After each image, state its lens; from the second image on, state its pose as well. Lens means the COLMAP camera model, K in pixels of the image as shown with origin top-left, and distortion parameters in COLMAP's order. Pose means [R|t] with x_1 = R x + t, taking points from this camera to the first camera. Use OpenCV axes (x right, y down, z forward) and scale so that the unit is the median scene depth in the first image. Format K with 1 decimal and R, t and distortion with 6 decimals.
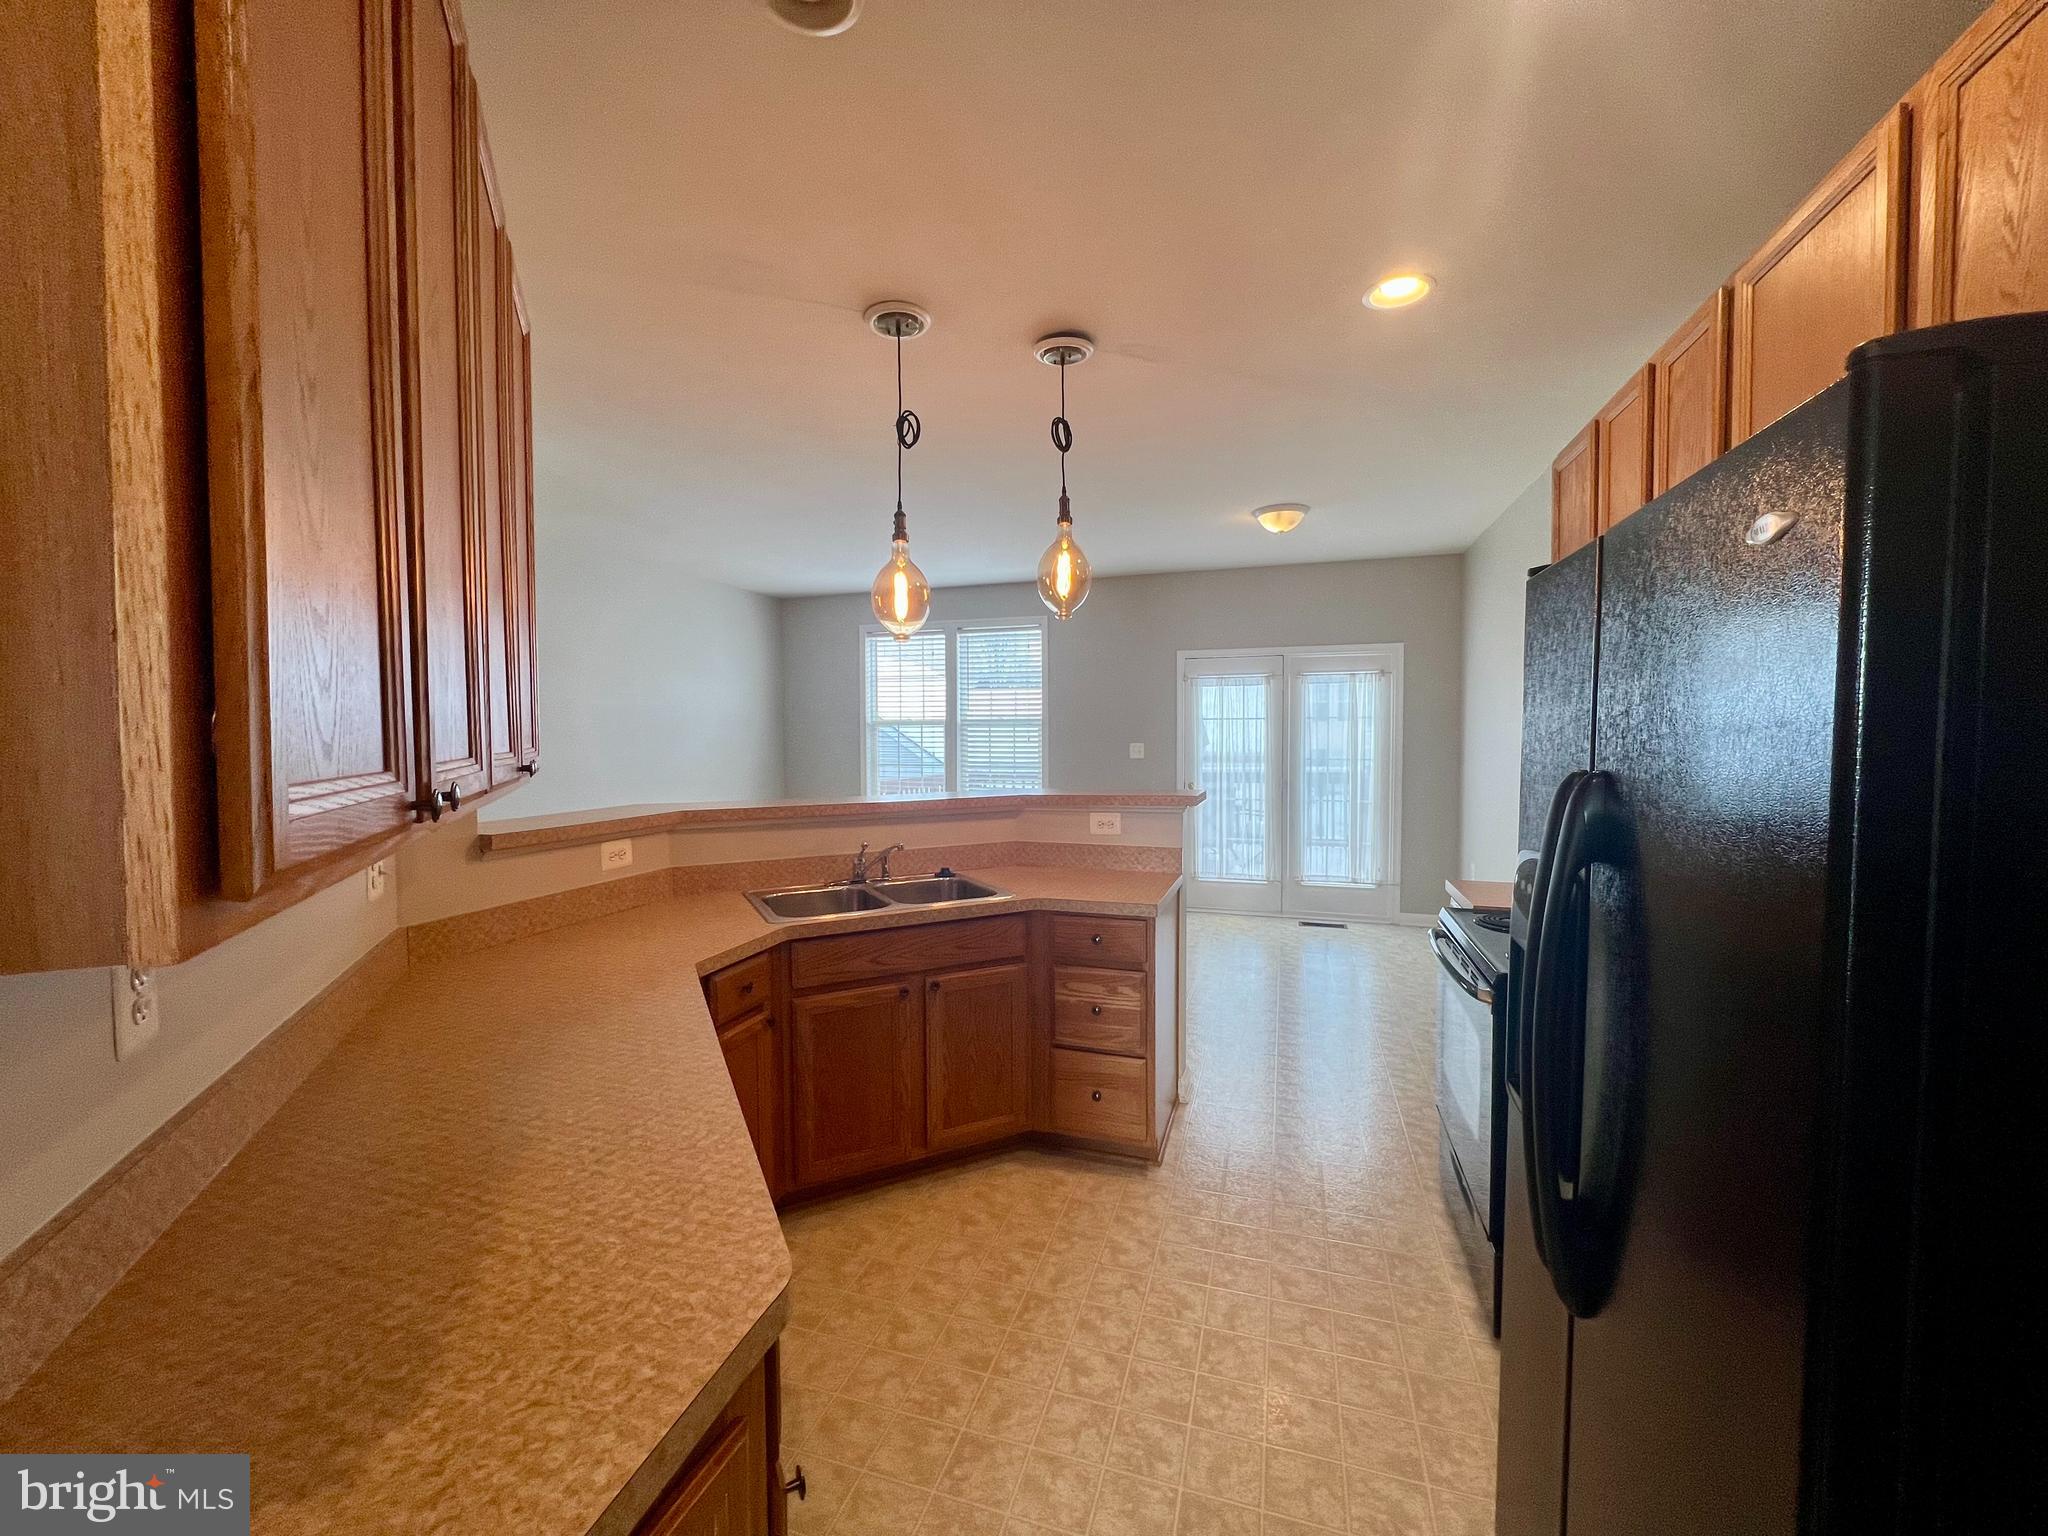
lens RADIAL K [[822.5, 0, 1009.9], [0, 822.5, 763.3], [0, 0, 1]] dist [0.000982, 0.000059]
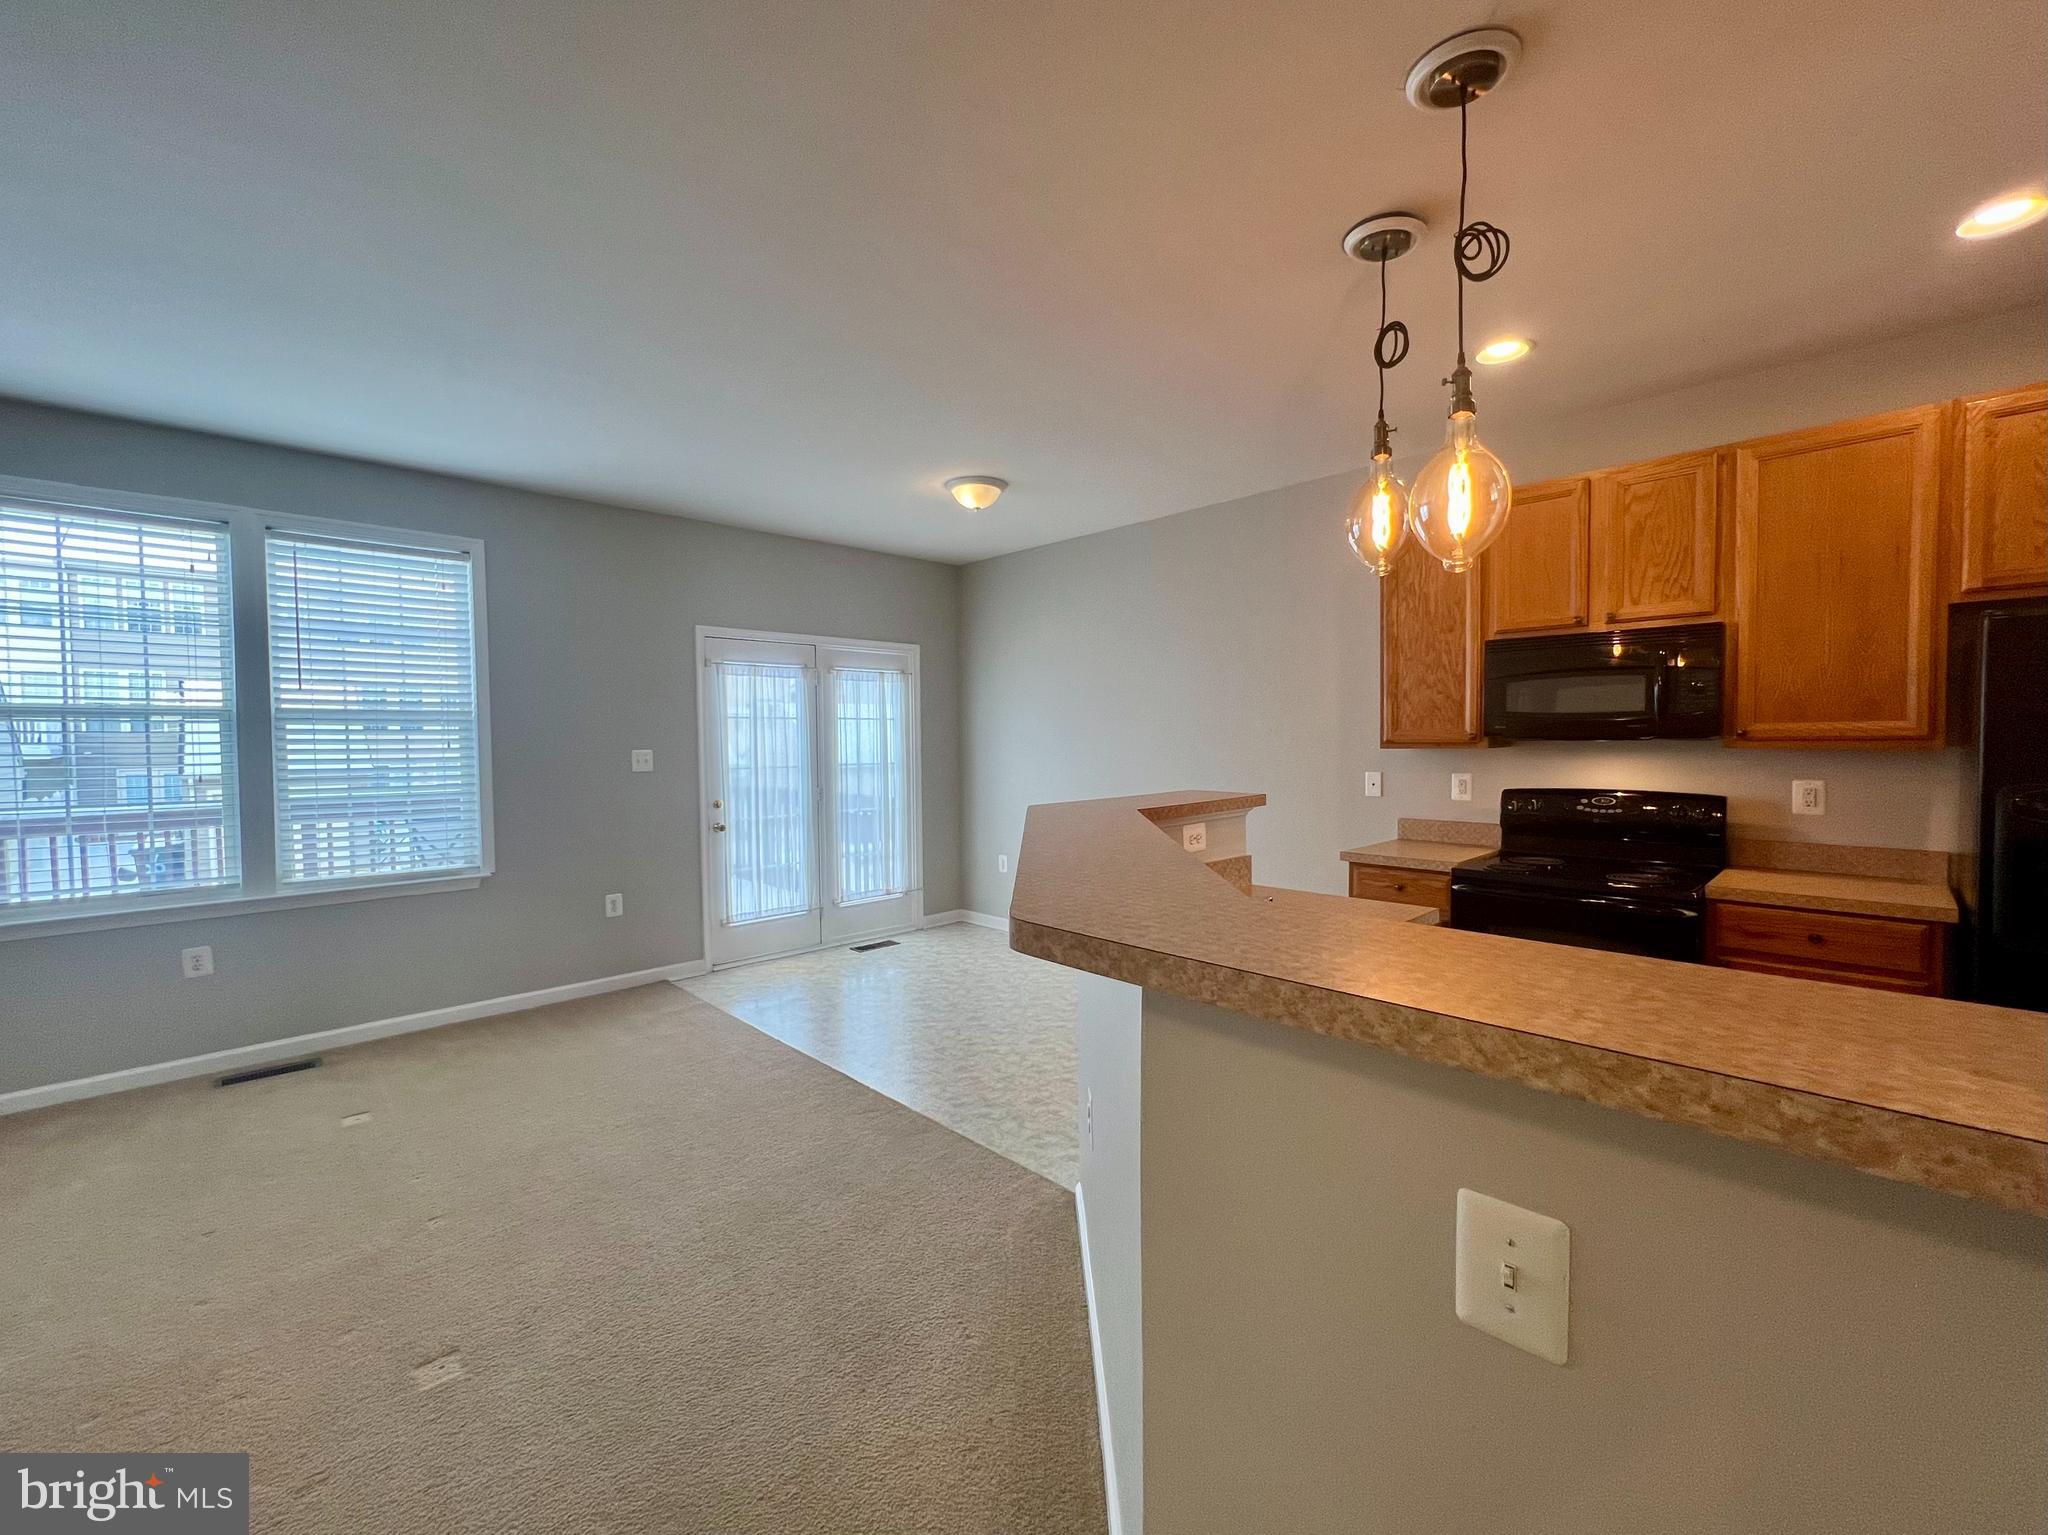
lens RADIAL K [[854.2, 0, 1019.6], [0, 854.2, 772.8], [0, 0, 1]] dist [0.030356, -0.000078]
pose [[0.472081, -0.035120, 0.880855, -0.364710], [0.040755, 0.999007, 0.017989, -0.005175], [-0.880613, 0.027407, 0.473044, 0.393395]]
